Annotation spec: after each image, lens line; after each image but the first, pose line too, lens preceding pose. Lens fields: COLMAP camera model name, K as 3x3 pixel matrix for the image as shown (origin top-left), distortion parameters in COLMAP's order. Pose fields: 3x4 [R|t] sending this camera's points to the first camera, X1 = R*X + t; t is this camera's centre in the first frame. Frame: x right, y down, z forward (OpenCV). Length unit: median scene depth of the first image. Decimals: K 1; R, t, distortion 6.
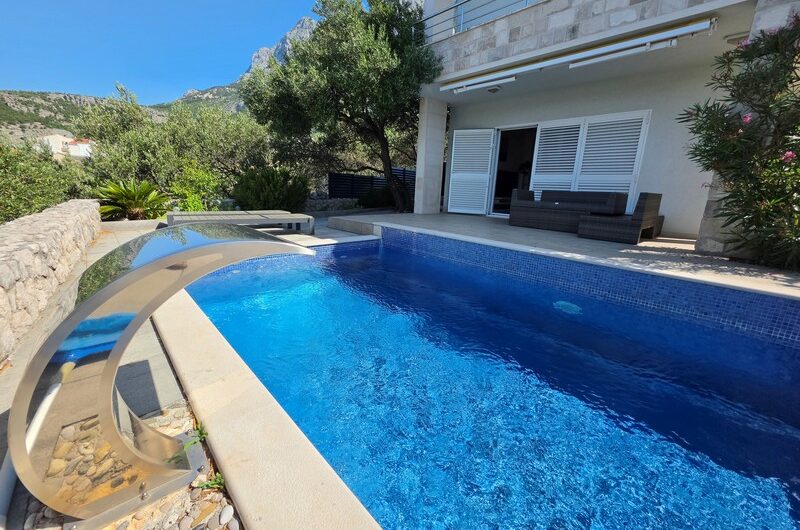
lens RADIAL K [[323.5, 0, 398.9], [0, 323.5, 261.6], [0, 0, 1]] dist [-0.000669, -0.000084]
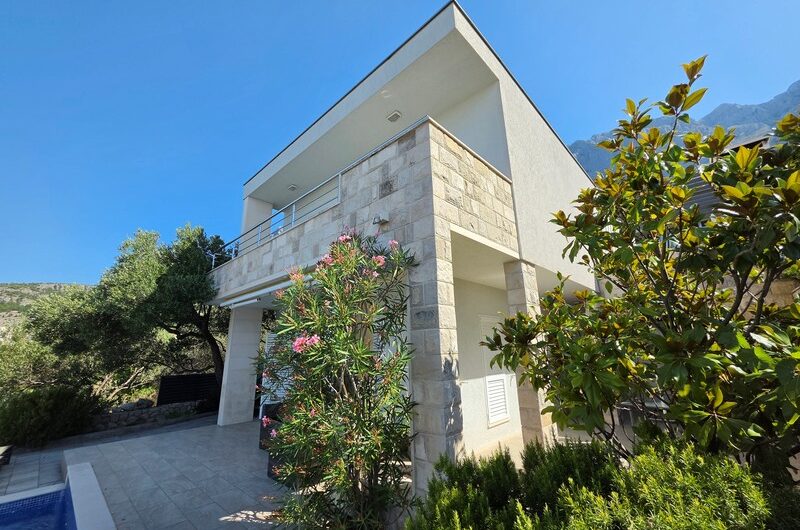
lens RADIAL K [[323.5, 0, 398.9], [0, 323.5, 261.6], [0, 0, 1]] dist [-0.000669, -0.000084]
pose [[0.996341, -0.051907, 0.067906, 0.654756], [0.077775, 0.880075, -0.468422, -0.111761], [-0.035447, 0.471989, 0.880891, -0.034945]]
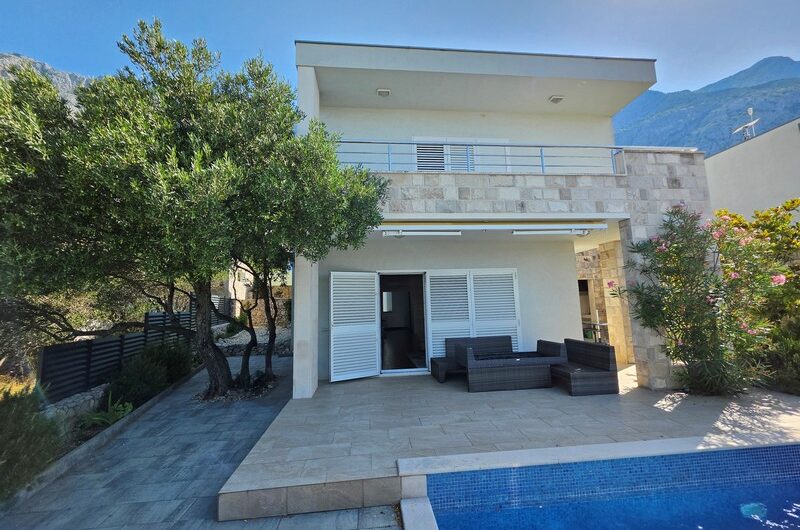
lens RADIAL K [[323.5, 0, 398.9], [0, 323.5, 261.6], [0, 0, 1]] dist [-0.000669, -0.000084]
pose [[0.606584, 0.043314, 0.793839, -0.420508], [0.228920, 0.946710, -0.226575, -0.269878], [-0.761349, 0.319162, 0.564343, 0.539891]]
